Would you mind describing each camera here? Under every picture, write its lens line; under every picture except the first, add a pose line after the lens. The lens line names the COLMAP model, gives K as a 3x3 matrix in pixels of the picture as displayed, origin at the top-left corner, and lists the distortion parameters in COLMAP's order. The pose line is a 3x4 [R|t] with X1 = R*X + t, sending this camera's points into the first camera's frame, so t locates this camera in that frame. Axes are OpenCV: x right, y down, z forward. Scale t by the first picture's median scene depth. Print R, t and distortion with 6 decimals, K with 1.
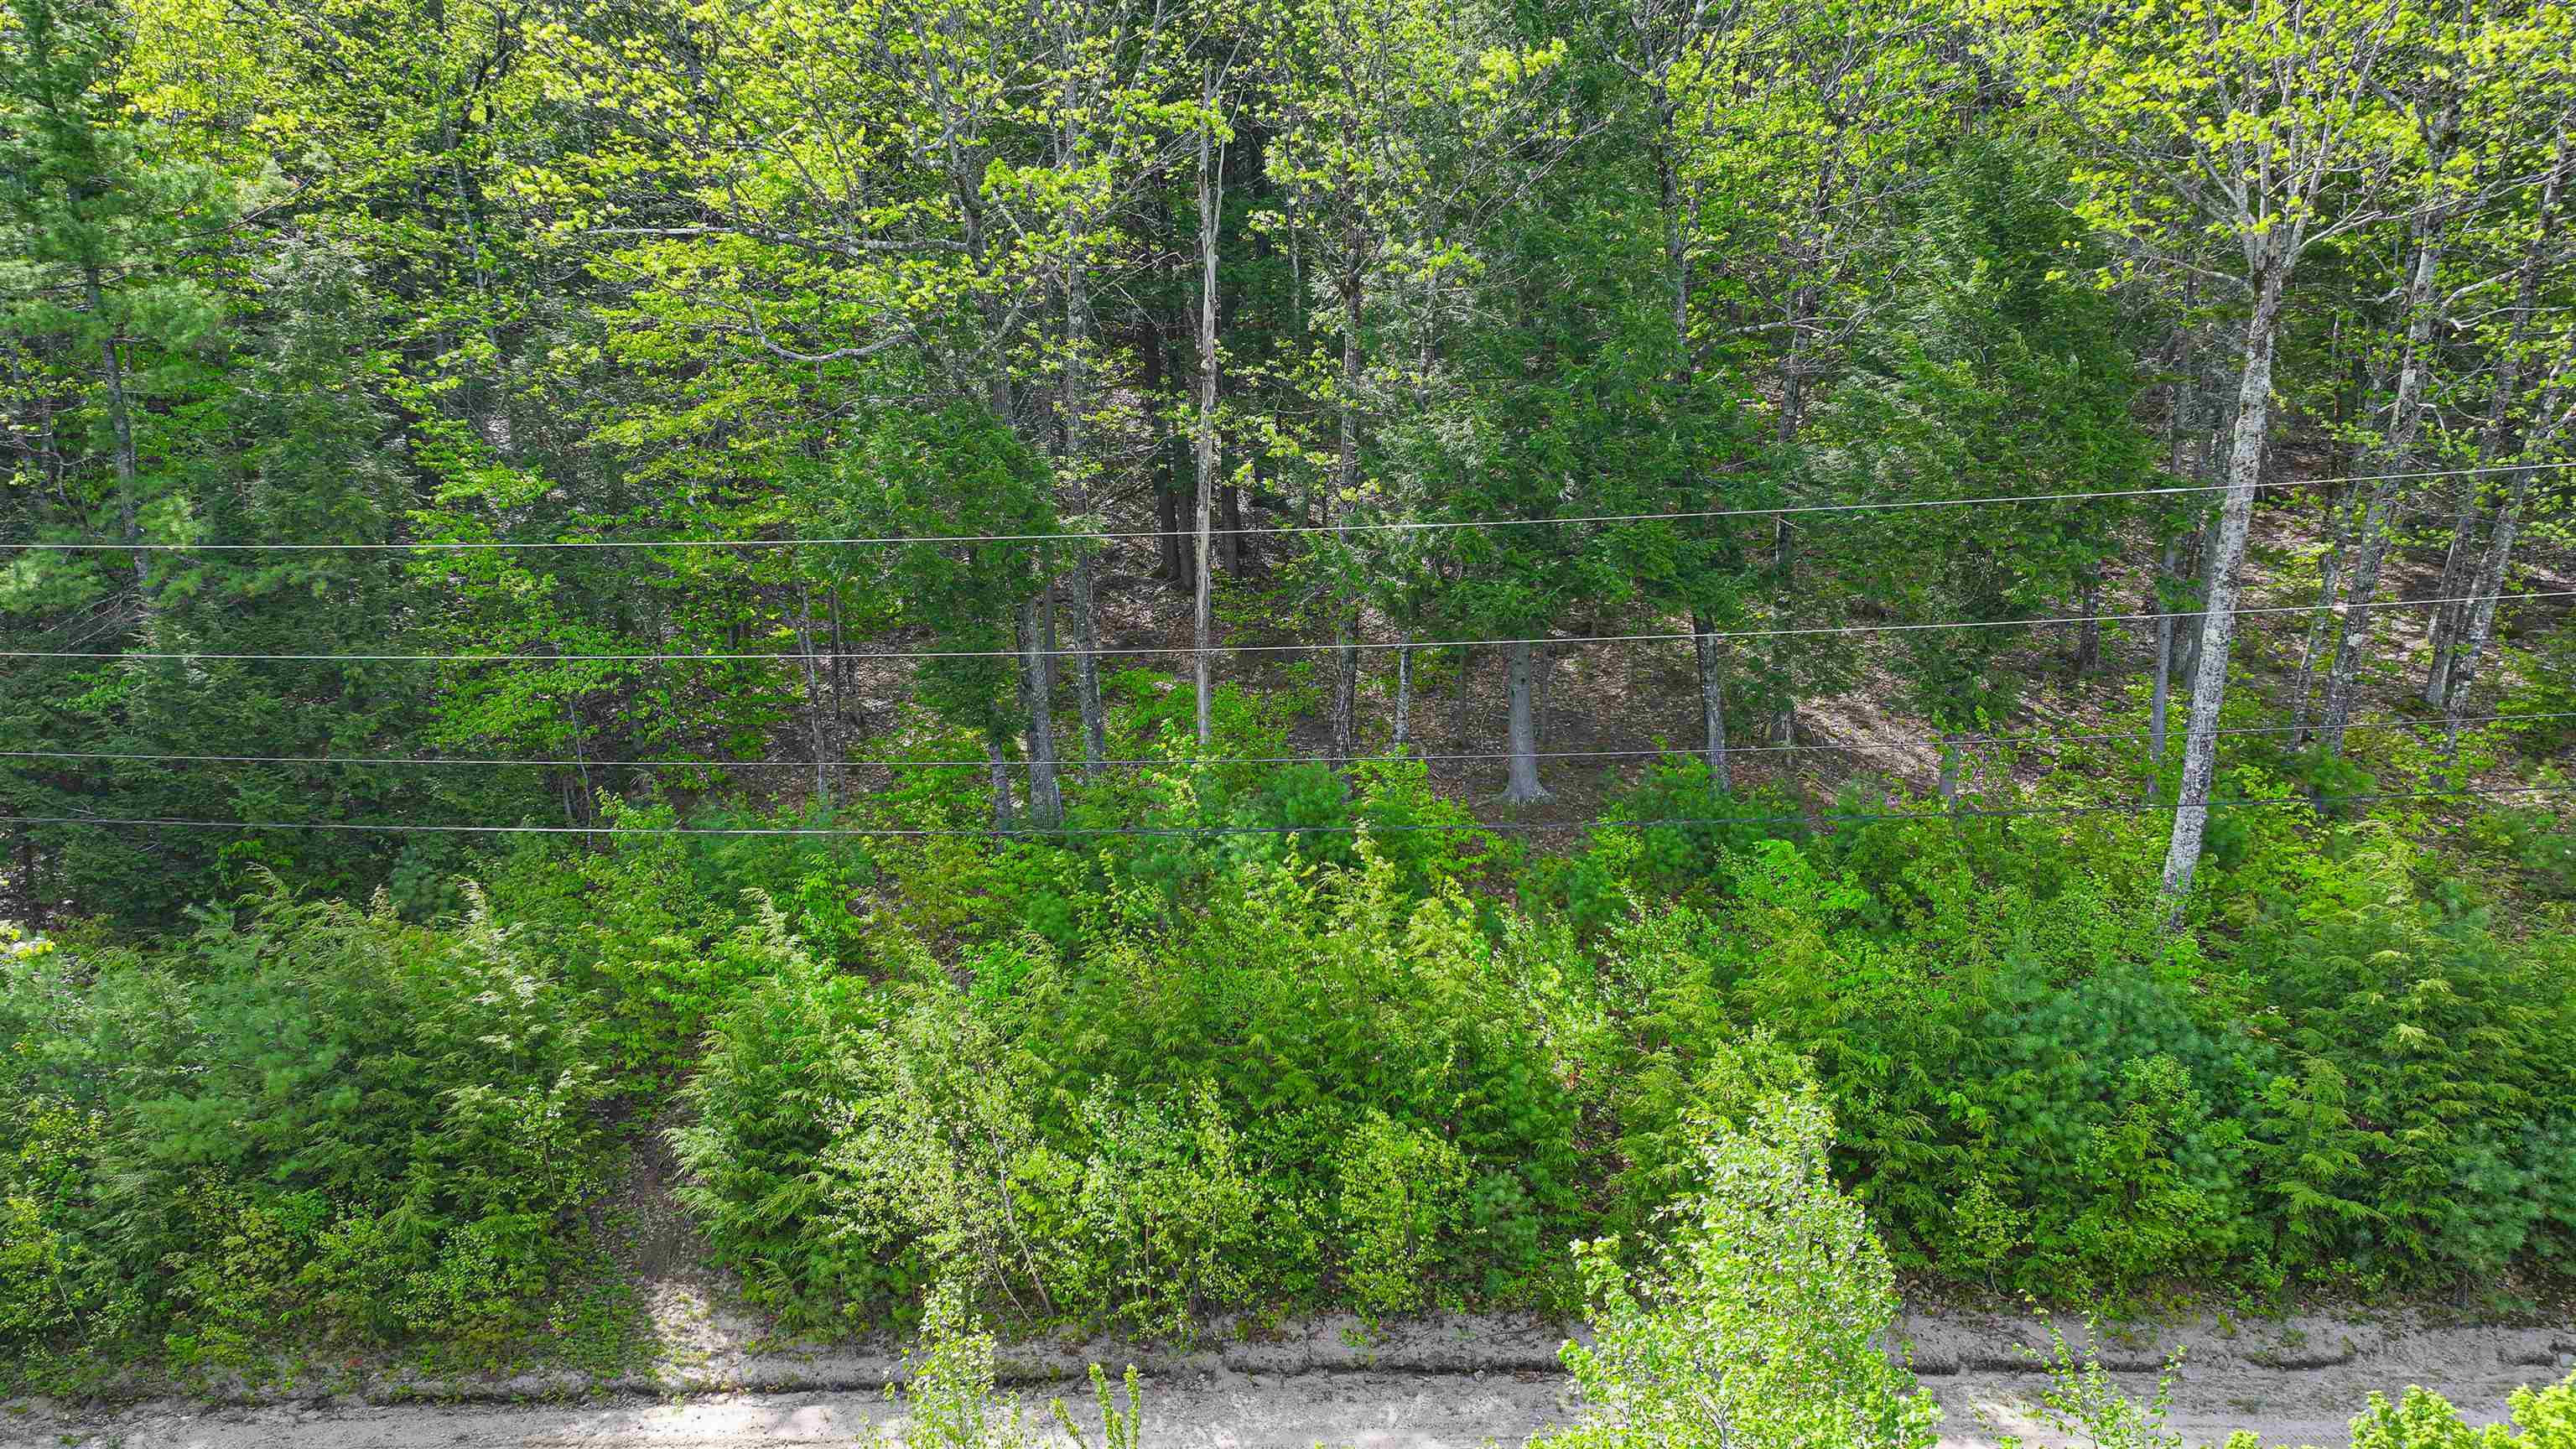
lens RADIAL K [[1816.4, 0, 1298.5], [0, 1816.4, 722.0], [0, 0, 1]] dist [-0.006876, 0.021080]
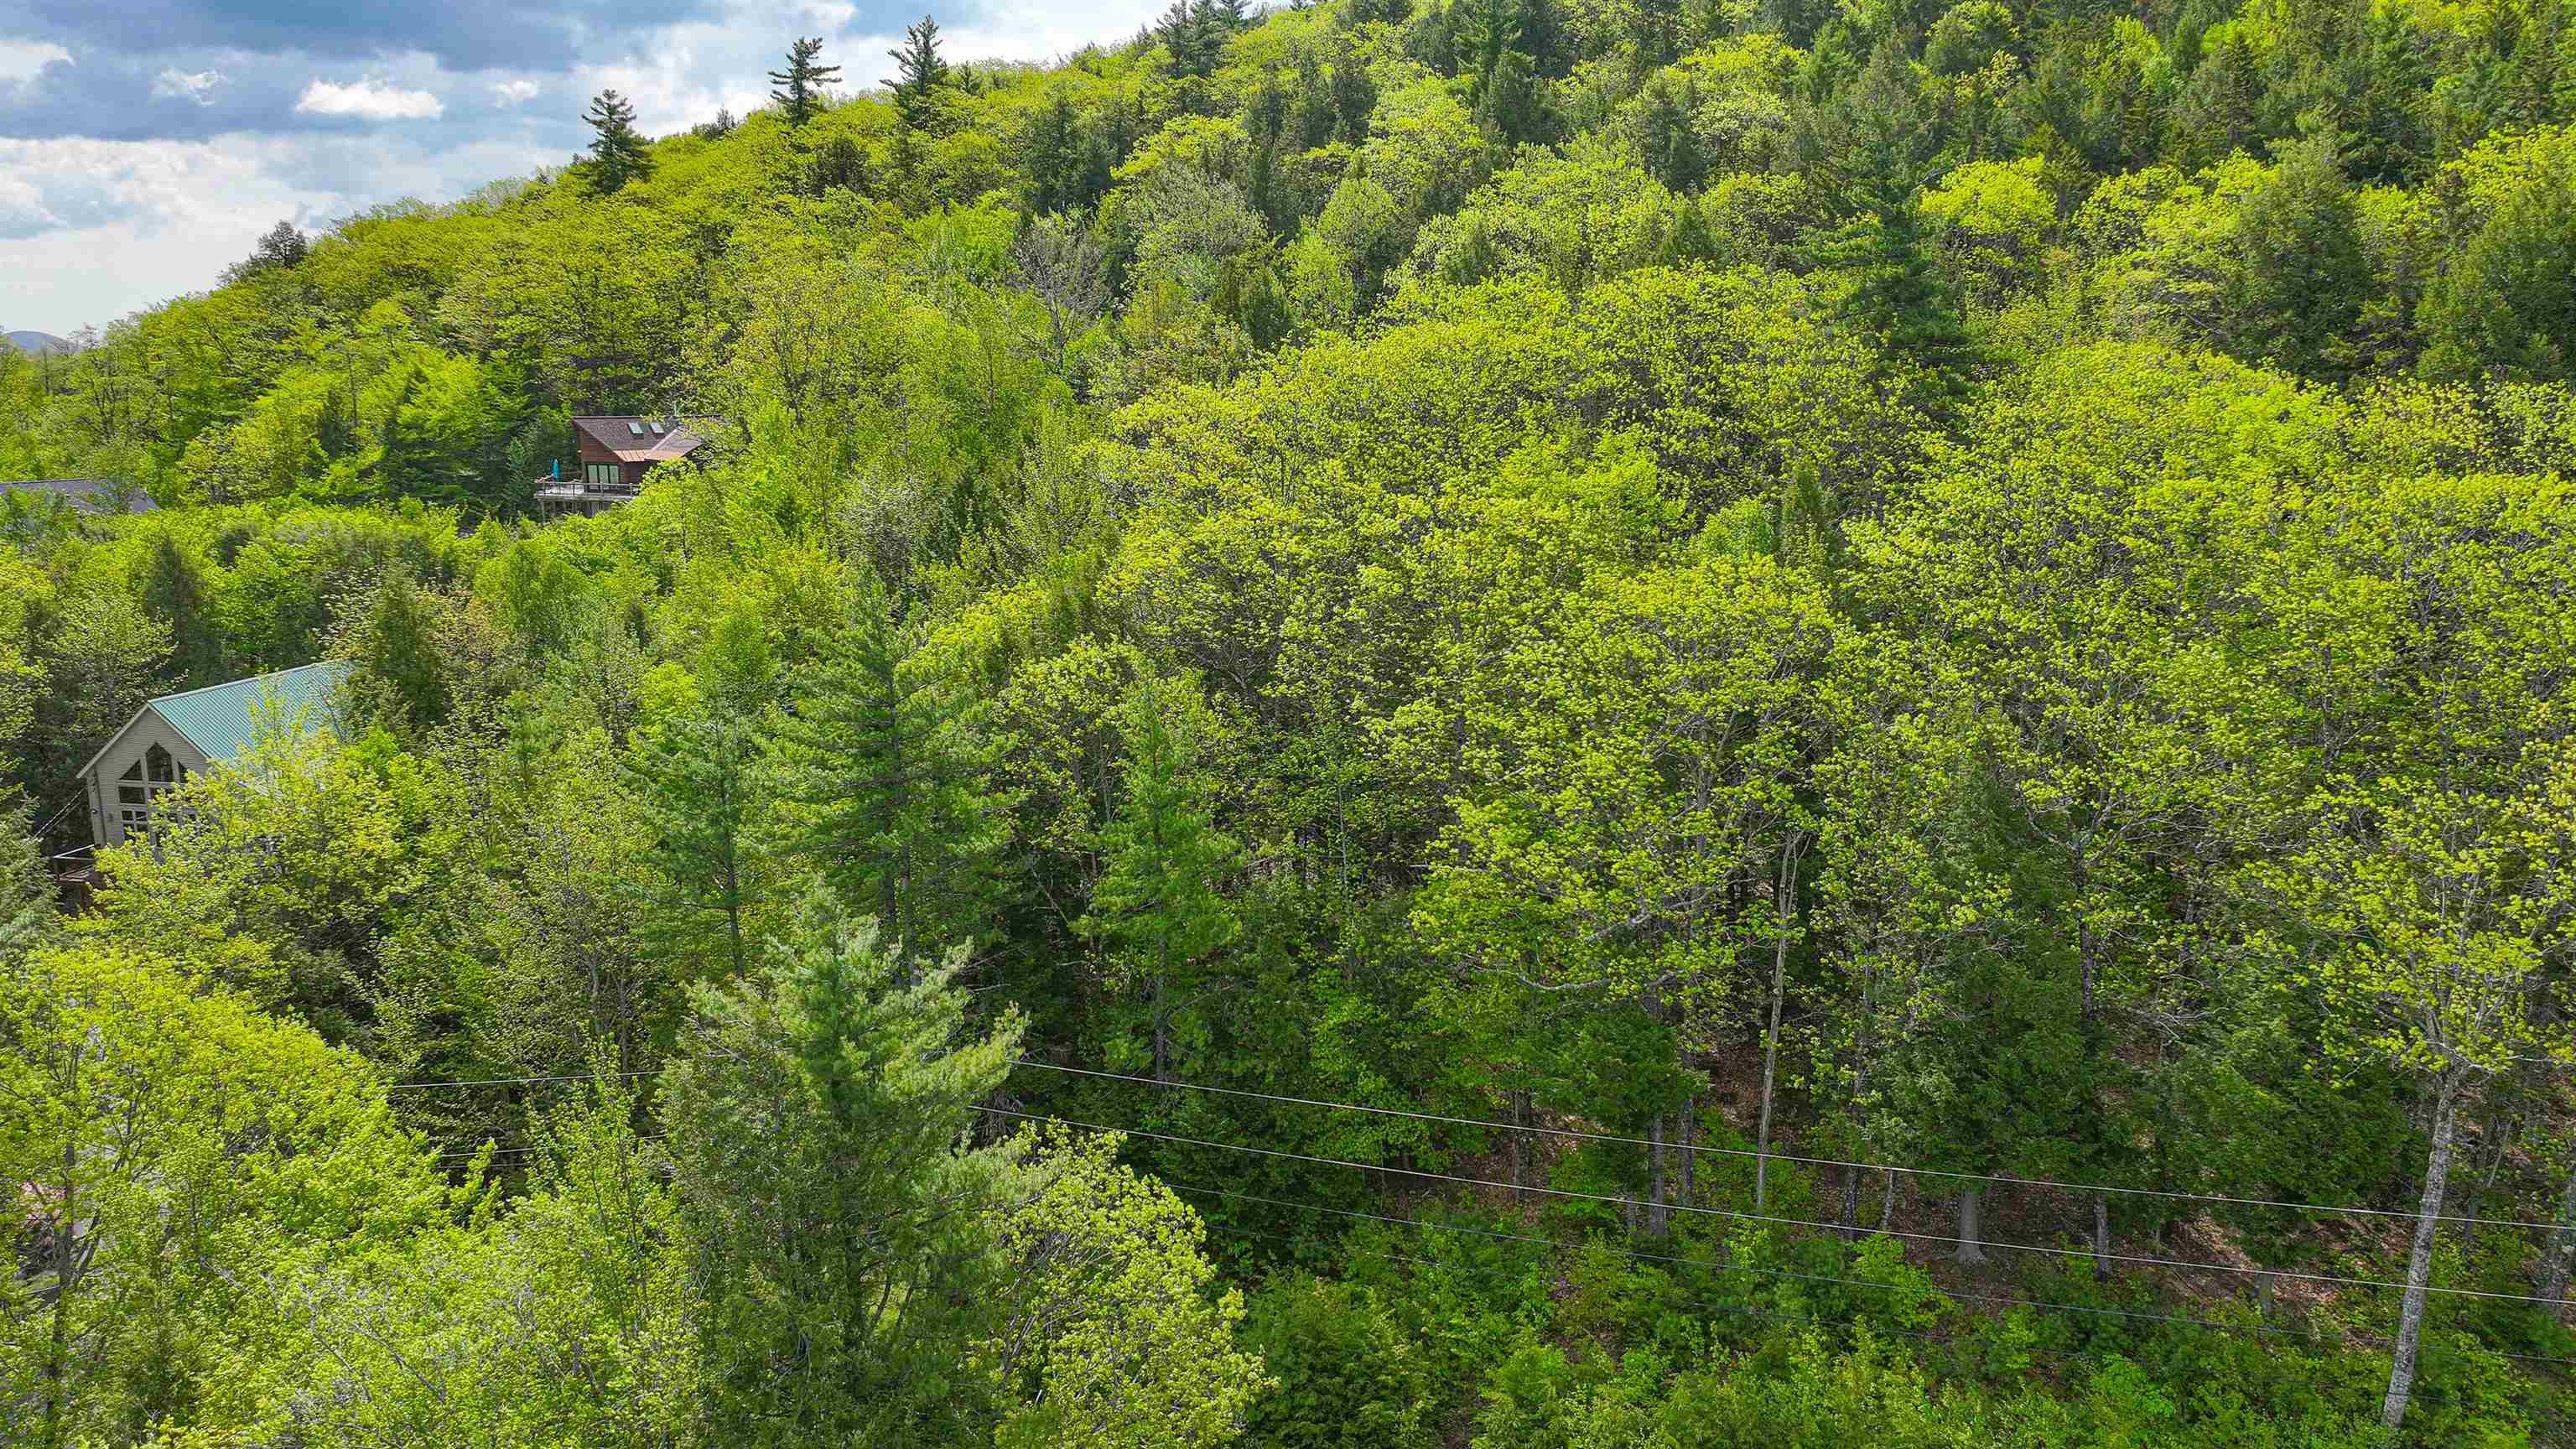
lens RADIAL K [[1826.3, 0, 1289.4], [0, 1826.3, 705.9], [0, 0, 1]] dist [0.002239, 0.001342]
pose [[0.962610, 0.055620, -0.265118, -0.060996], [-0.062360, 0.997908, -0.017067, -0.469867], [0.263614, 0.032961, 0.964065, -0.870644]]
